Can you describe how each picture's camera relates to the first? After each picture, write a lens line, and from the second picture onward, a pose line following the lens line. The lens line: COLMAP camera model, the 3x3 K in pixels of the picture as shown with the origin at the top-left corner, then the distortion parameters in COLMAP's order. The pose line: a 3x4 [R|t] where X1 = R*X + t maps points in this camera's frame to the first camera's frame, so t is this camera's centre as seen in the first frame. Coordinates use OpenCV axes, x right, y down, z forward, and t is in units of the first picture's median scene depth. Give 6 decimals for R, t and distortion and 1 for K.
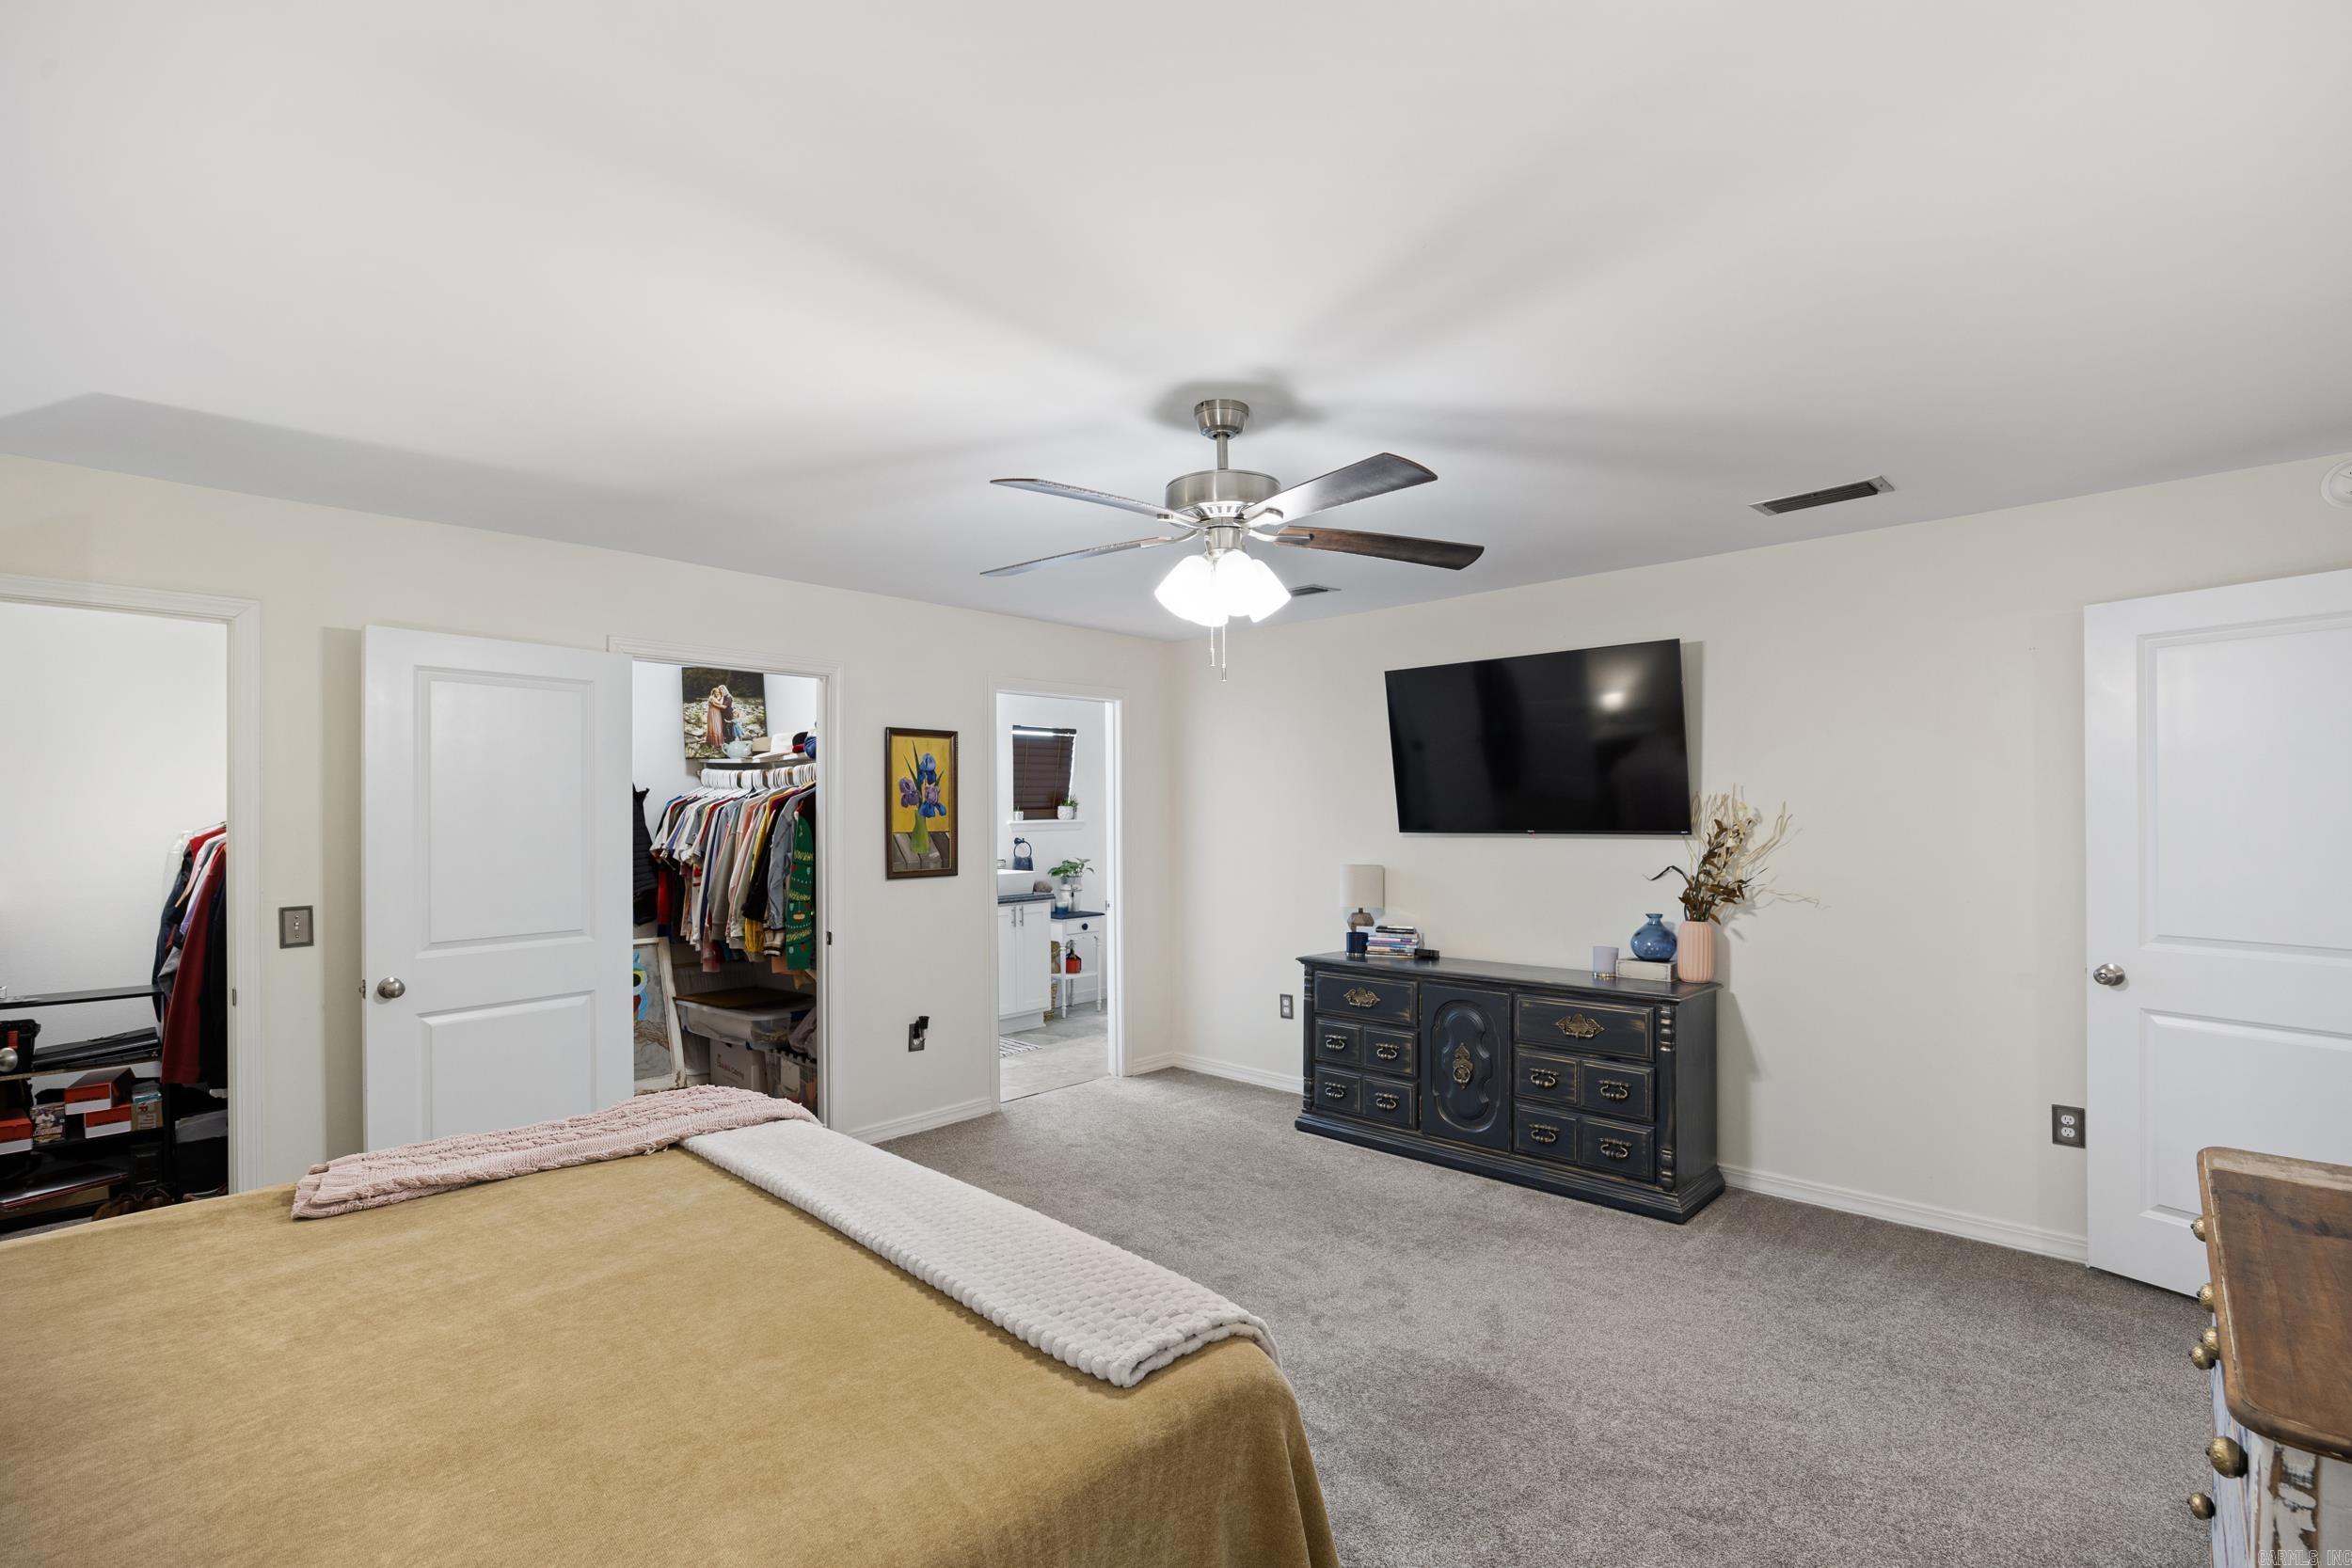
lens RADIAL K [[1075.1, 0, 1168.2], [0, 1075.1, 793.1], [0, 0, 1]] dist [0.002264, 0.000039]
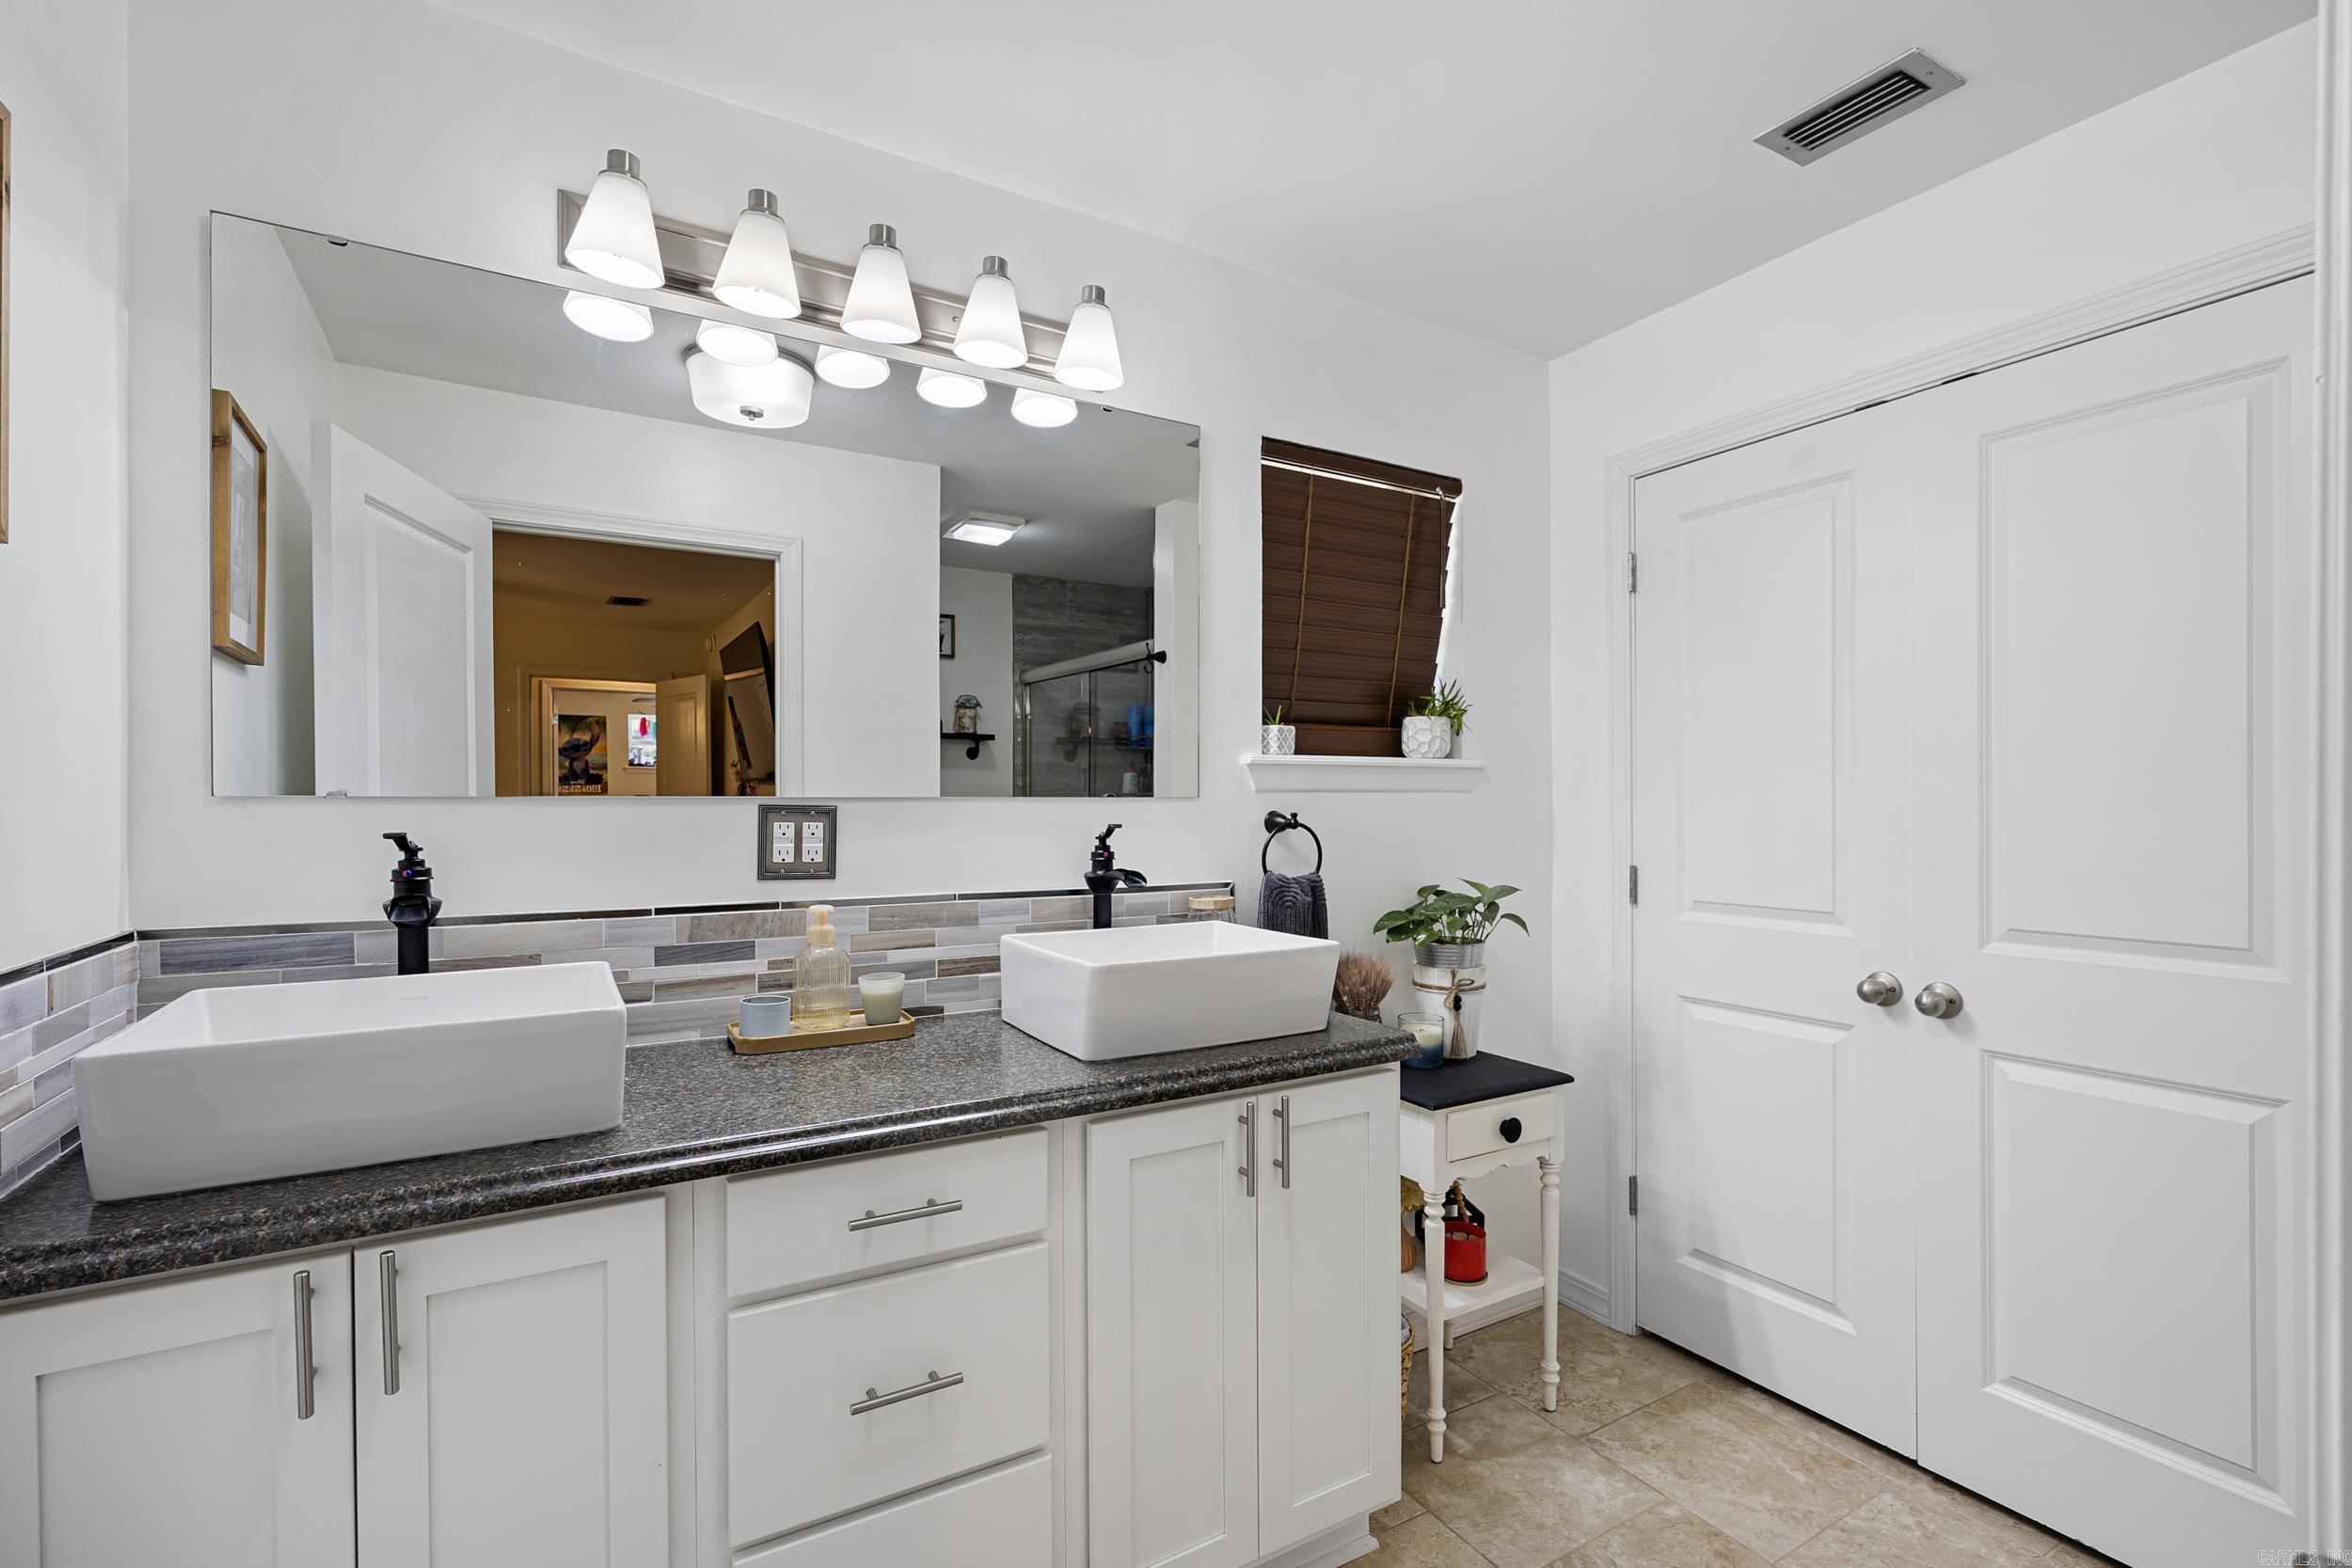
lens RADIAL K [[1075.1, 0, 1178.5], [0, 1075.1, 796.9], [0, 0, 1]] dist [0.002264, 0.000039]
pose [[0.968827, 0.000003, -0.247740, -0.091220], [0.000707, 0.999996, 0.002778, 0.036366], [0.247739, -0.002867, 0.968823, 0.697313]]
